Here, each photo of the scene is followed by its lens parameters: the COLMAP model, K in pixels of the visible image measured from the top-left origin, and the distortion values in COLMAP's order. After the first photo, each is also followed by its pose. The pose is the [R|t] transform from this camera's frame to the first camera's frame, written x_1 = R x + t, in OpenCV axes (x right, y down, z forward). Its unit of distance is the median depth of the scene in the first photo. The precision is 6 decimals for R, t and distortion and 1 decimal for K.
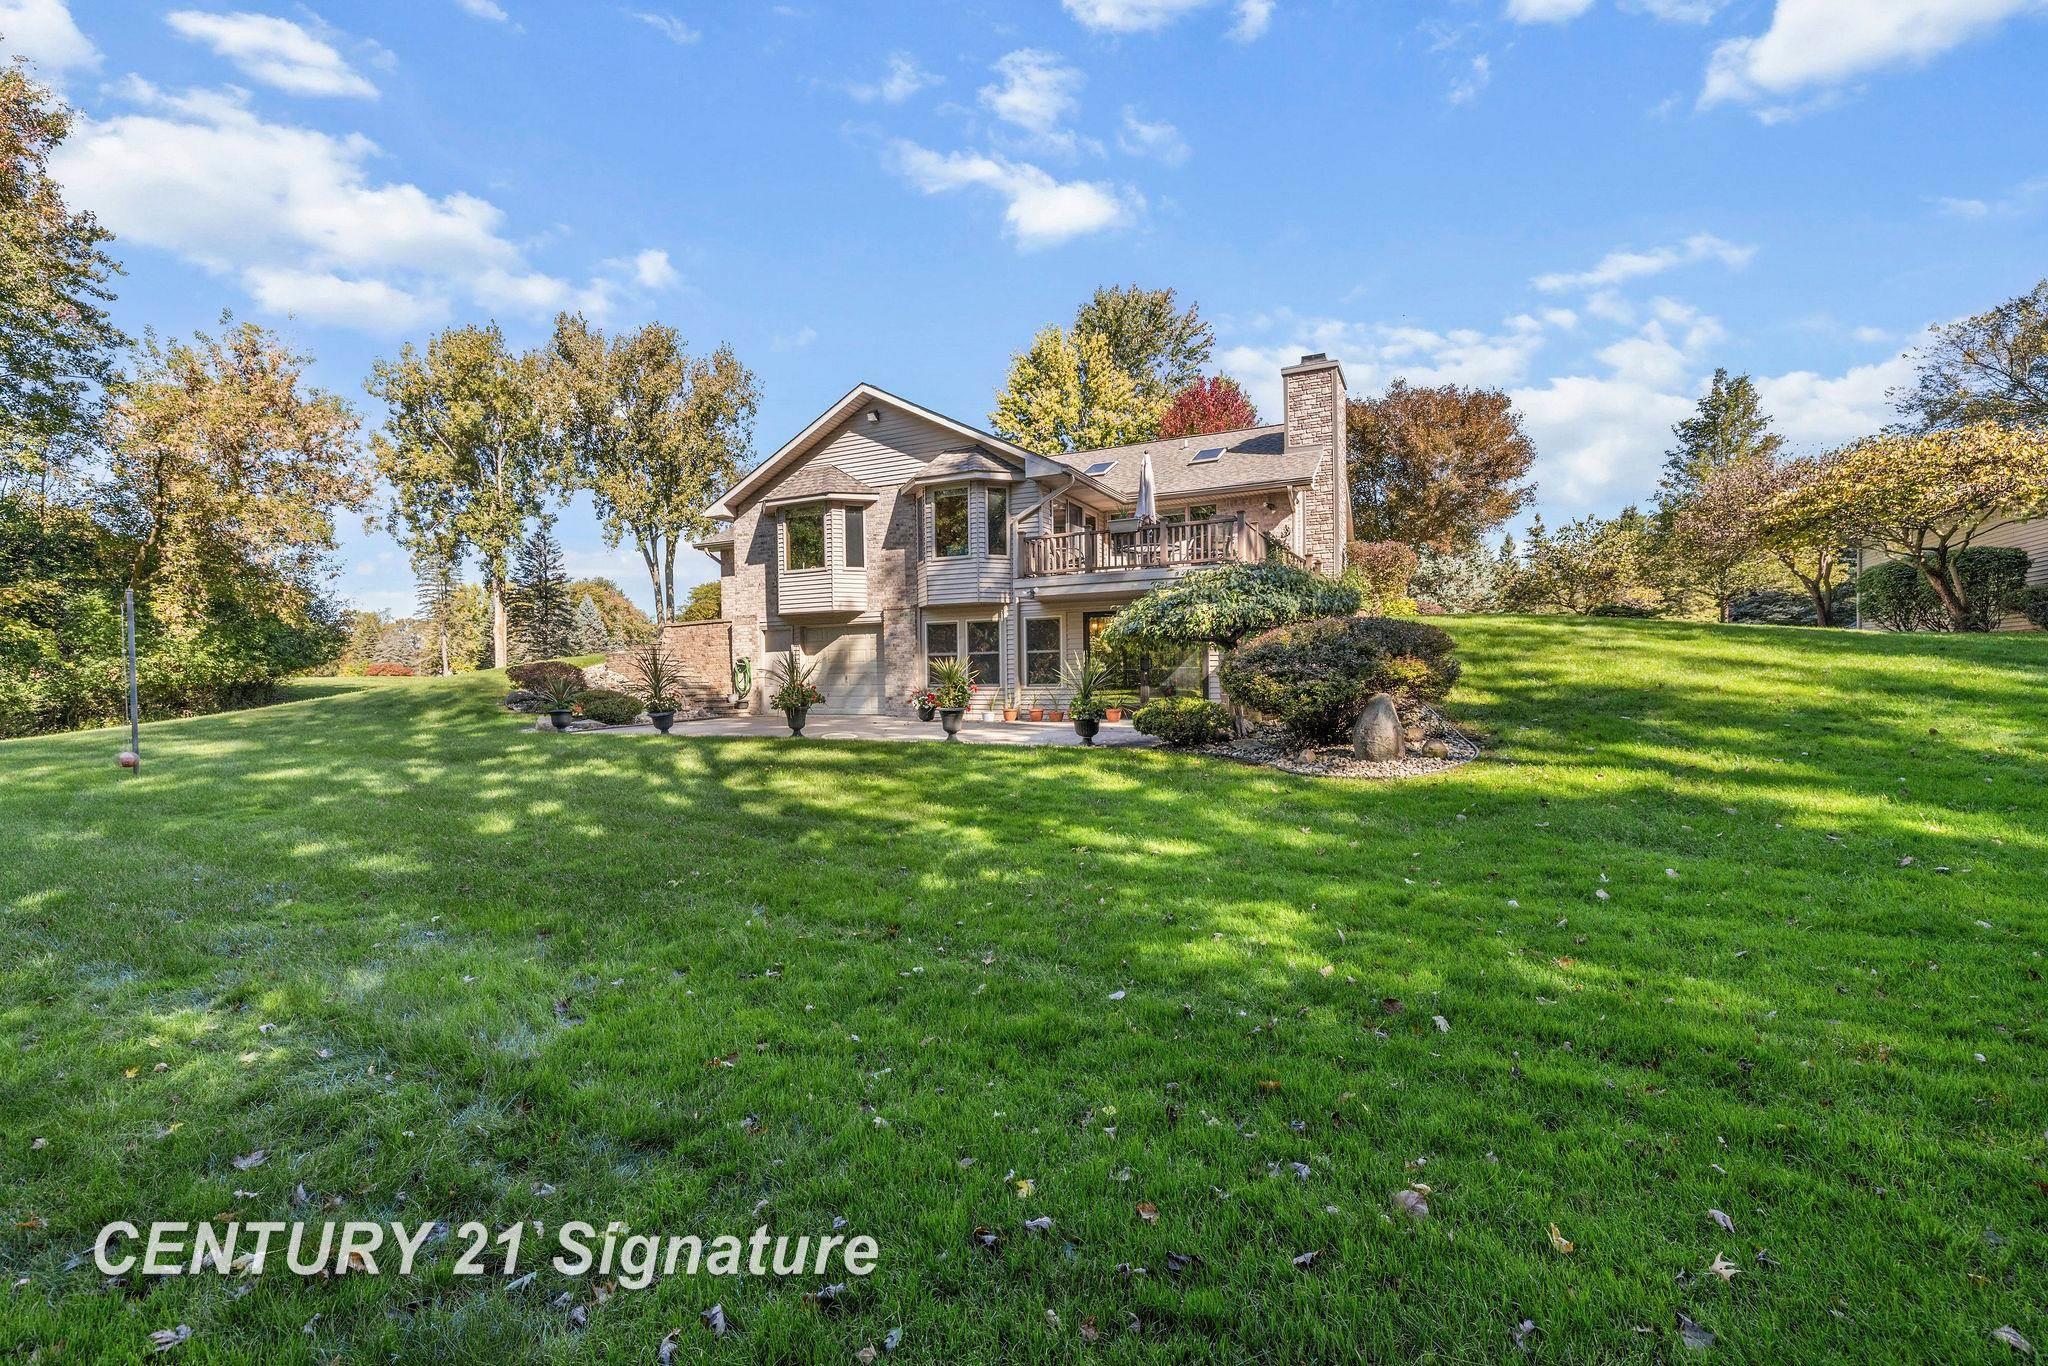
lens RADIAL K [[854.0, 0, 1024.0], [0, 854.0, 683.0], [0, 0, 1]] dist [-0.002554, -0.000150]
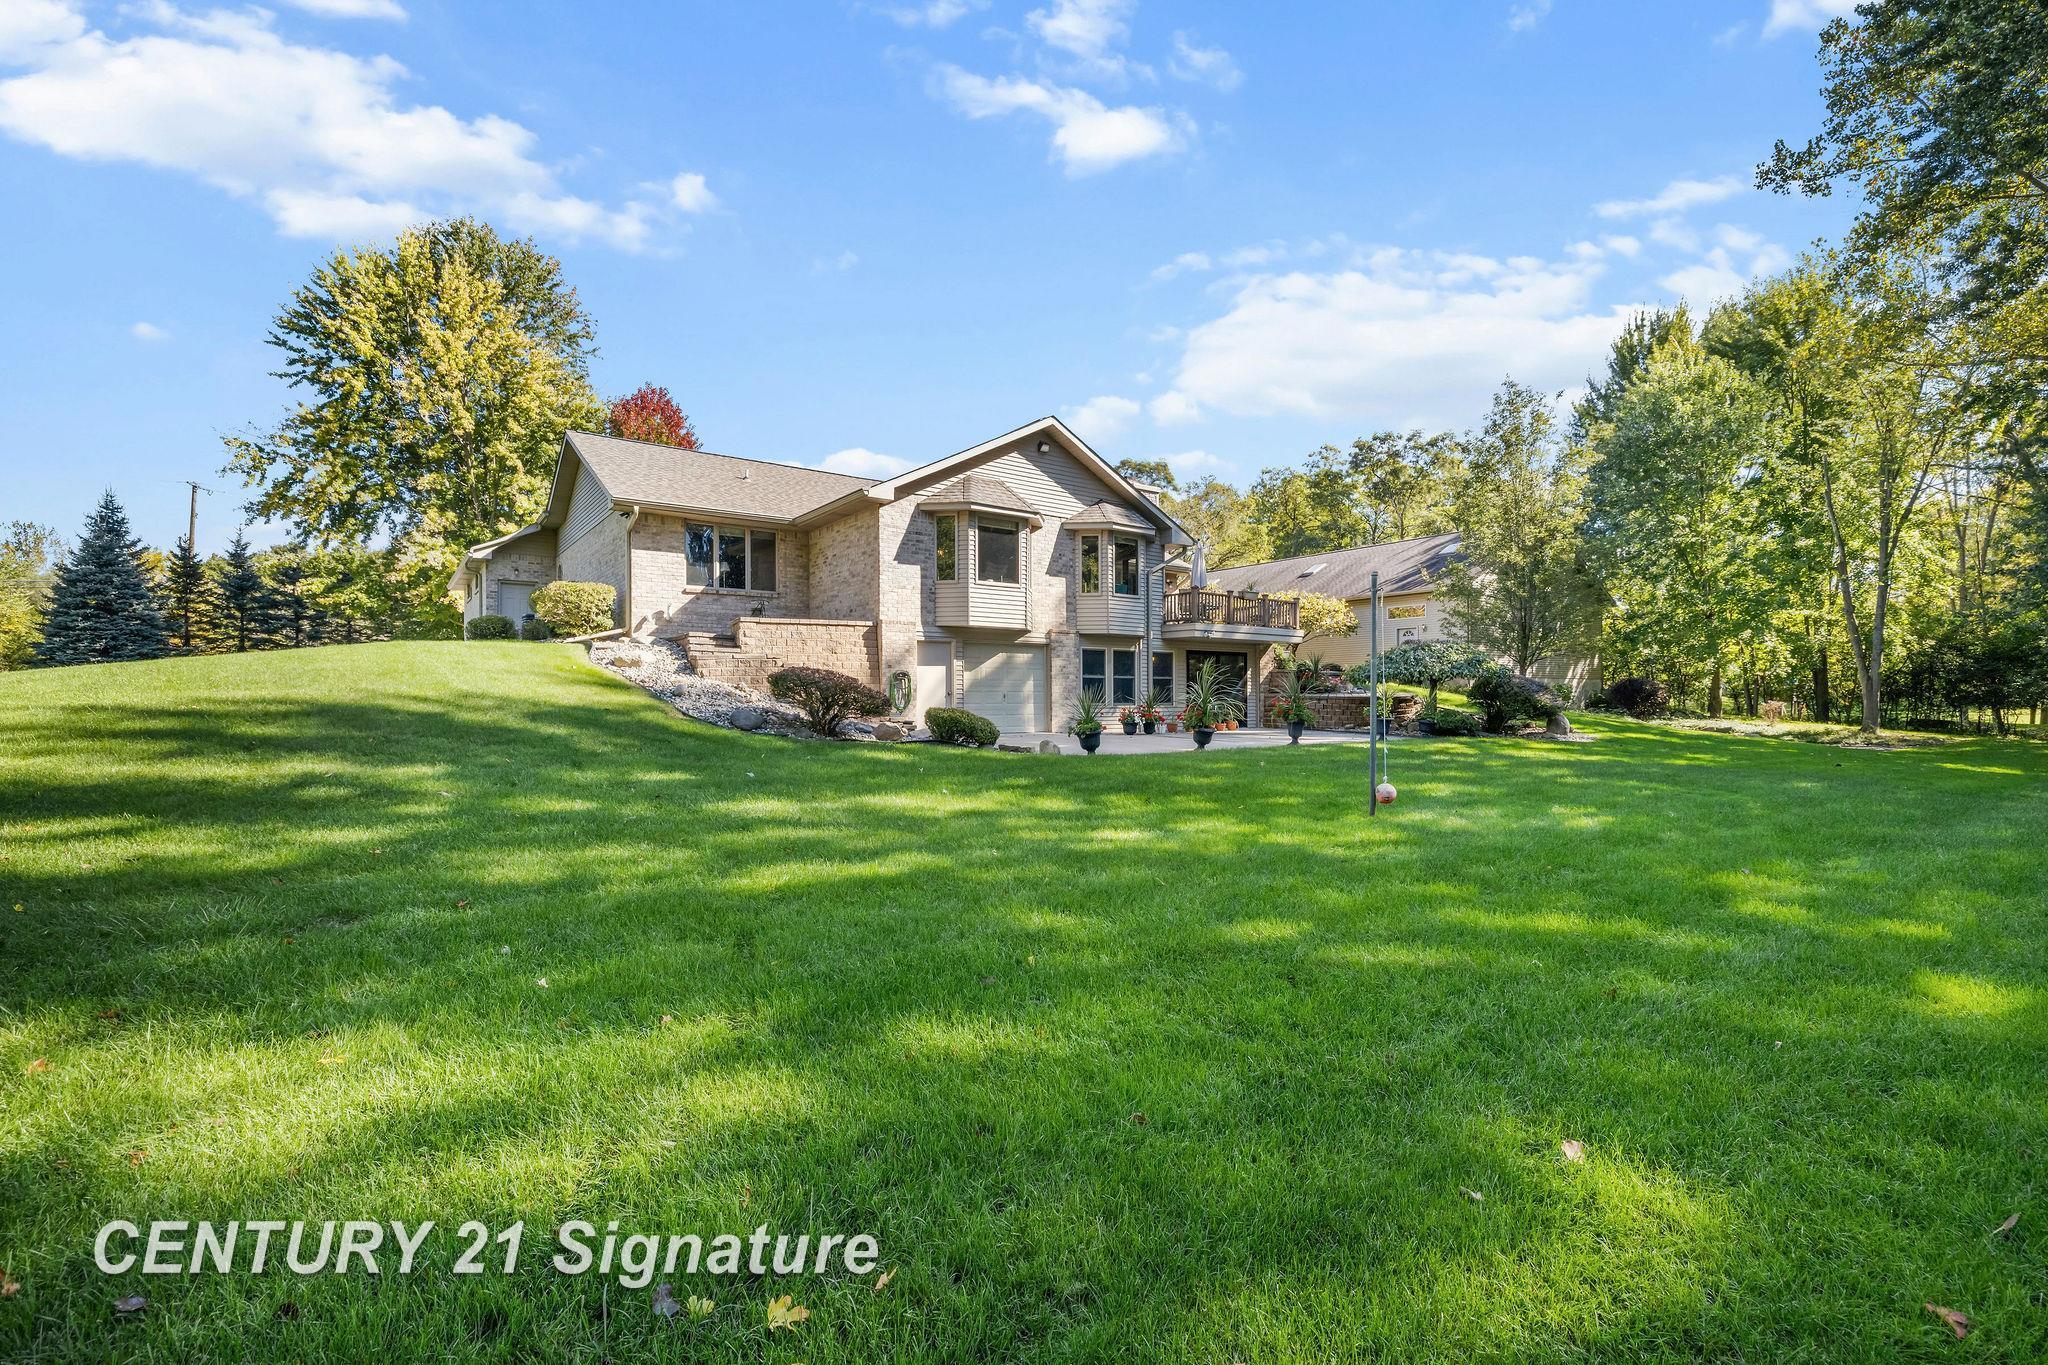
lens RADIAL K [[854.0, 0, 1024.0], [0, 854.0, 682.5], [0, 0, 1]] dist [-0.002554, -0.000150]
pose [[0.467435, 0.026249, 0.883638, -1.076937], [-0.000087, 0.999560, -0.029647, 0.007094], [-0.884027, 0.013782, 0.467232, 0.521081]]
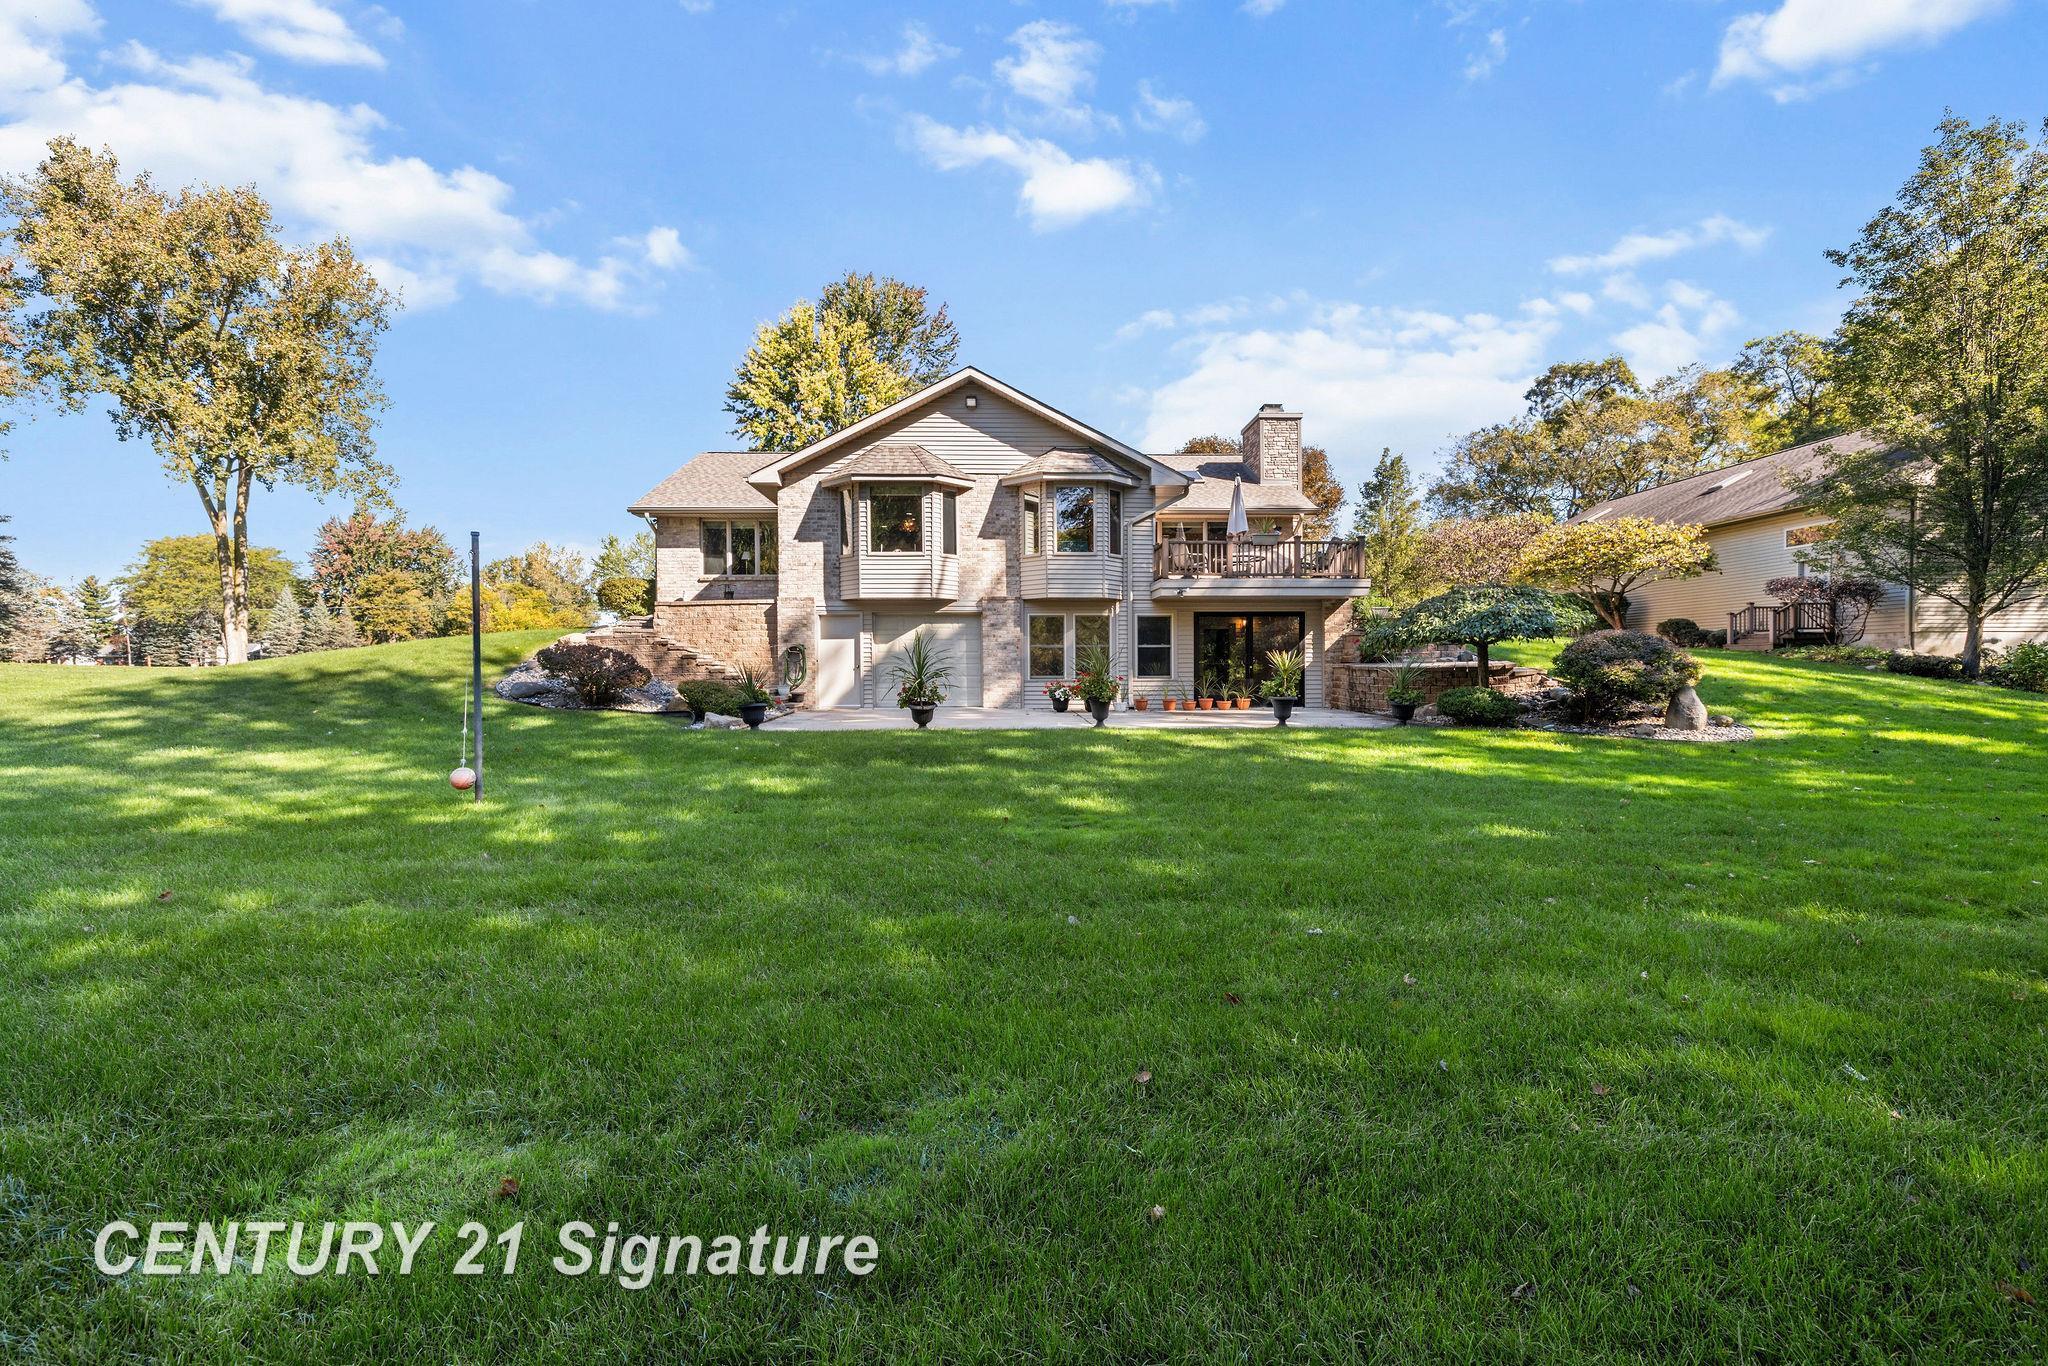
lens RADIAL K [[854.0, 0, 1024.0], [0, 854.0, 683.0], [0, 0, 1]] dist [-0.002554, -0.000150]
pose [[0.885766, 0.001472, 0.464129, -0.560362], [-0.005627, 0.999956, 0.007569, 0.002058], [-0.464097, -0.009316, 0.885735, 0.101967]]
